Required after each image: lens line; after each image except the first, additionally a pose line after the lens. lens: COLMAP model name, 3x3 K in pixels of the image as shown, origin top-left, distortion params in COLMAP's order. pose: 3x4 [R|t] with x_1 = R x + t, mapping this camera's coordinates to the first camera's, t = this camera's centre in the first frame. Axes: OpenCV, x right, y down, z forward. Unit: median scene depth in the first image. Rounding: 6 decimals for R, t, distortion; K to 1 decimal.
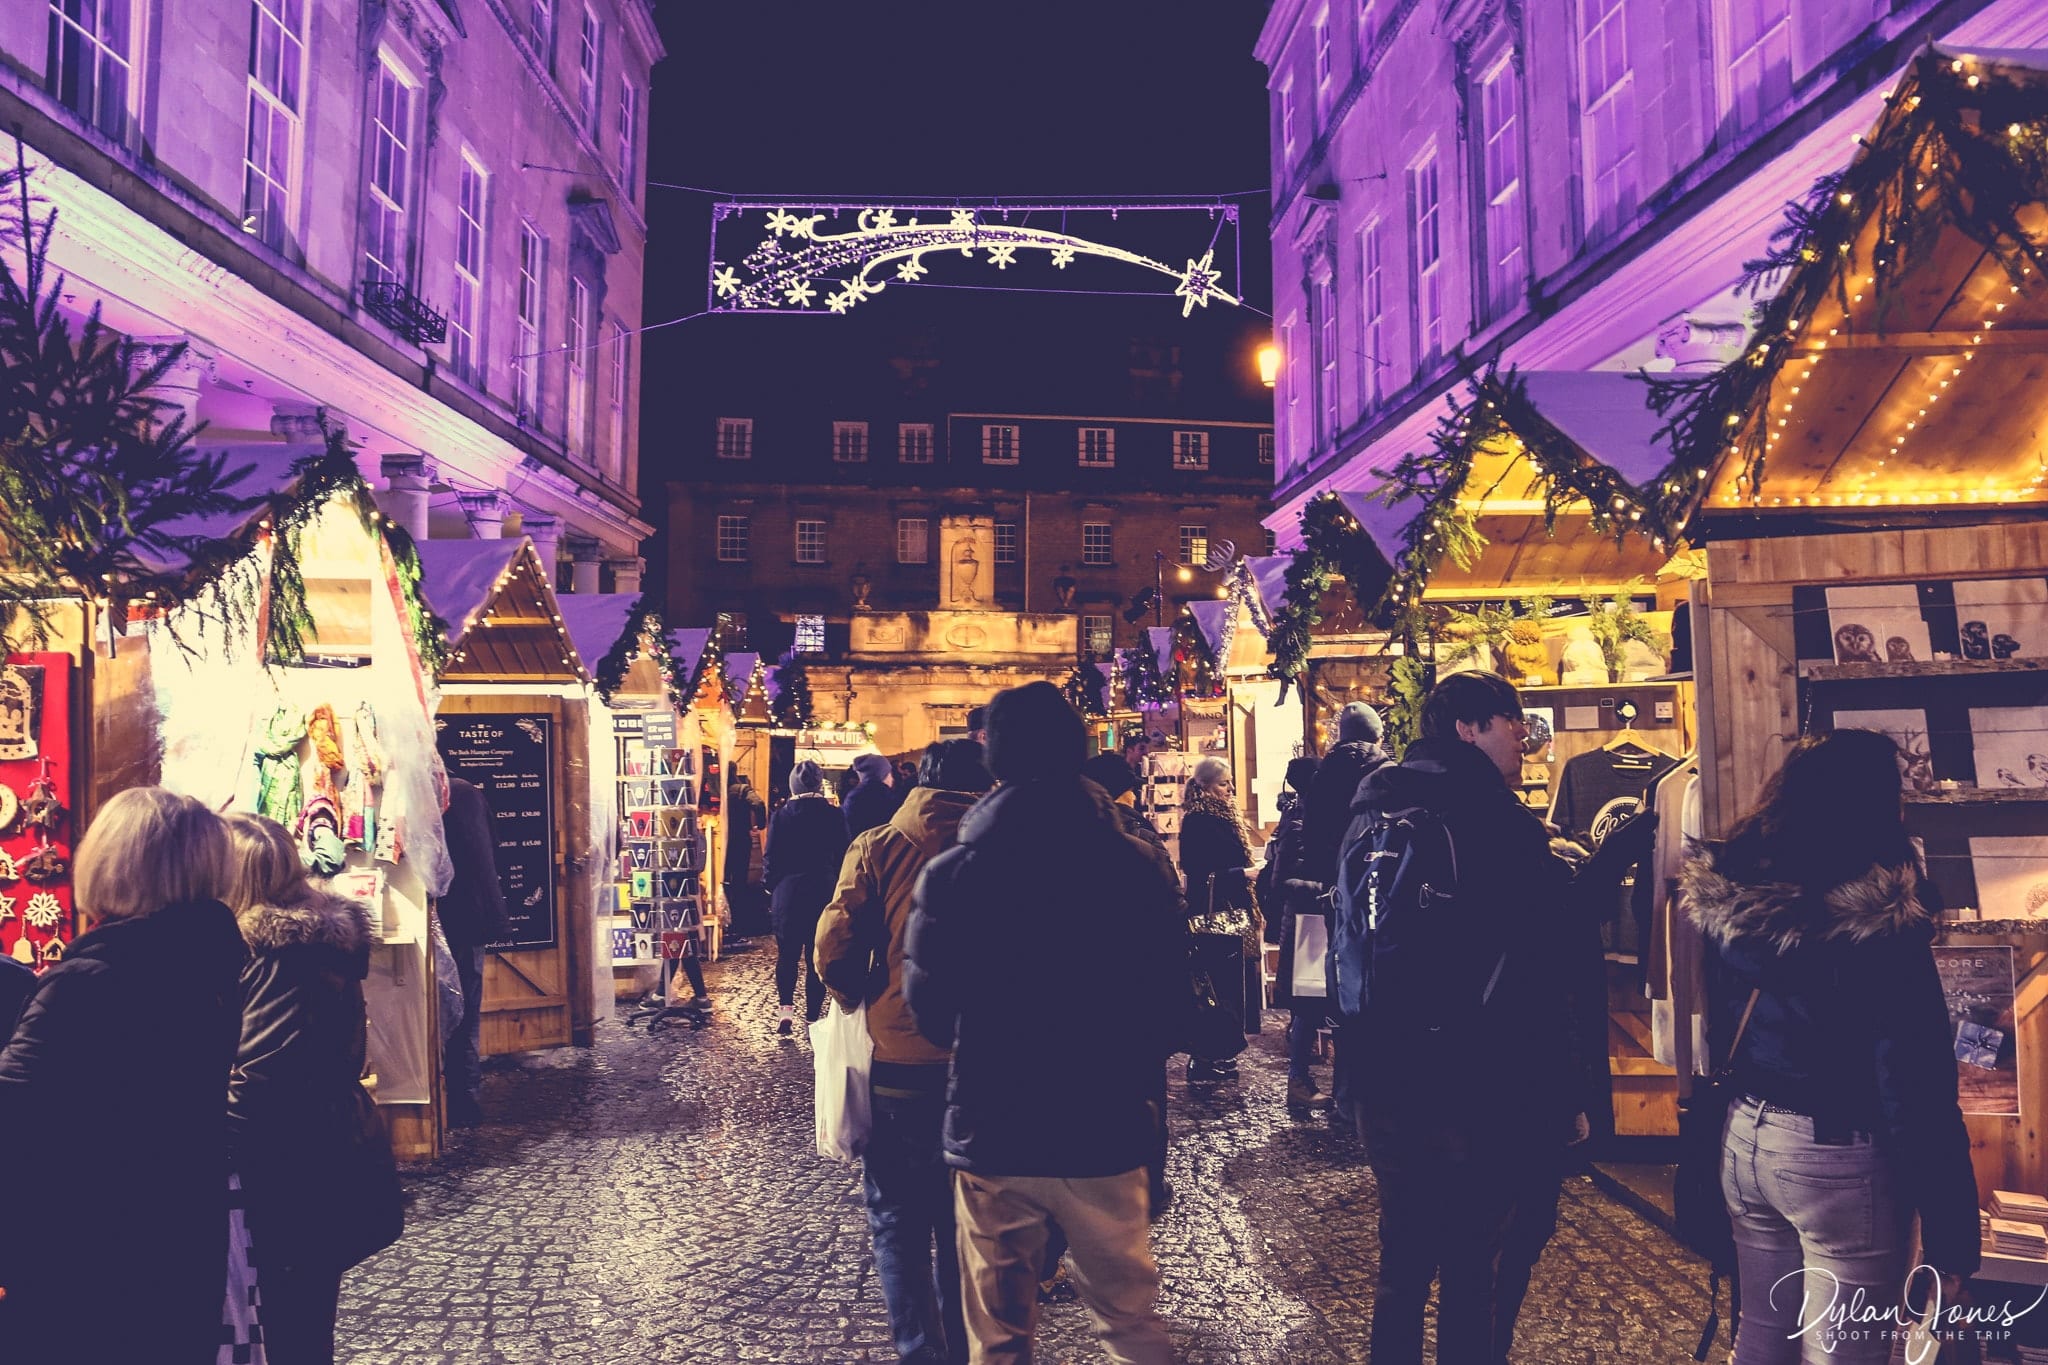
lens RADIAL K [[1708.4, 0, 1024.0], [0, 1708.4, 682.5], [0, 0, 1]] dist [-0.168938, 0.123604]
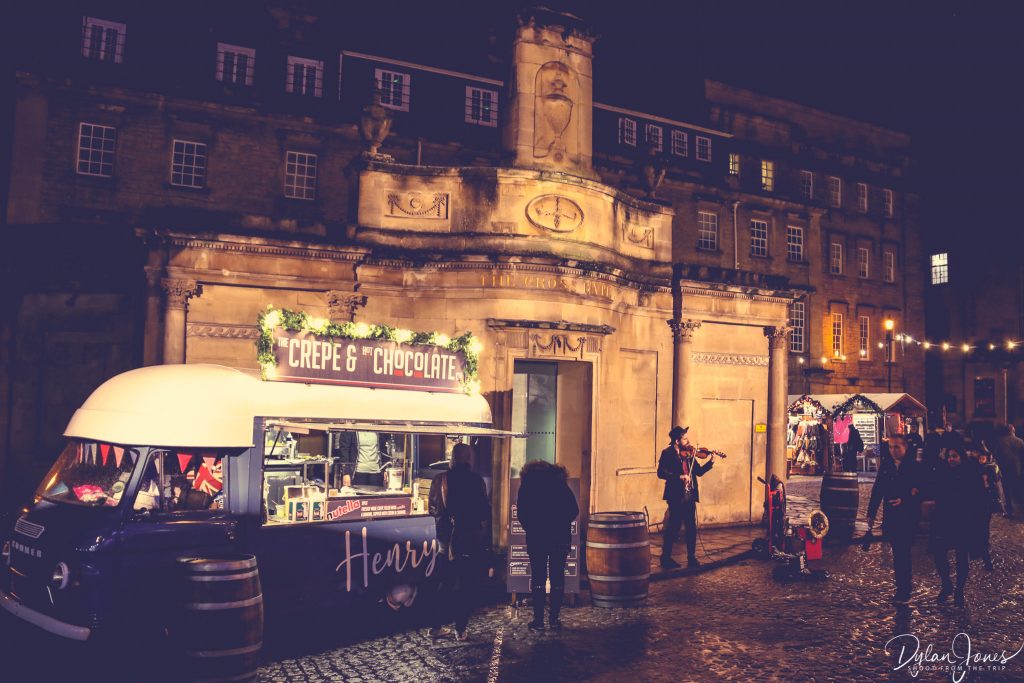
lens RADIAL K [[854.2, 0, 512.0], [0, 854.2, 341.5], [0, 0, 1]] dist [-0.168938, 0.123604]
pose [[0.934468, 0.040122, 0.353780, -0.154559], [-0.025453, 0.998616, -0.046020, 0.033257], [-0.355137, 0.033999, 0.934196, 0.714856]]
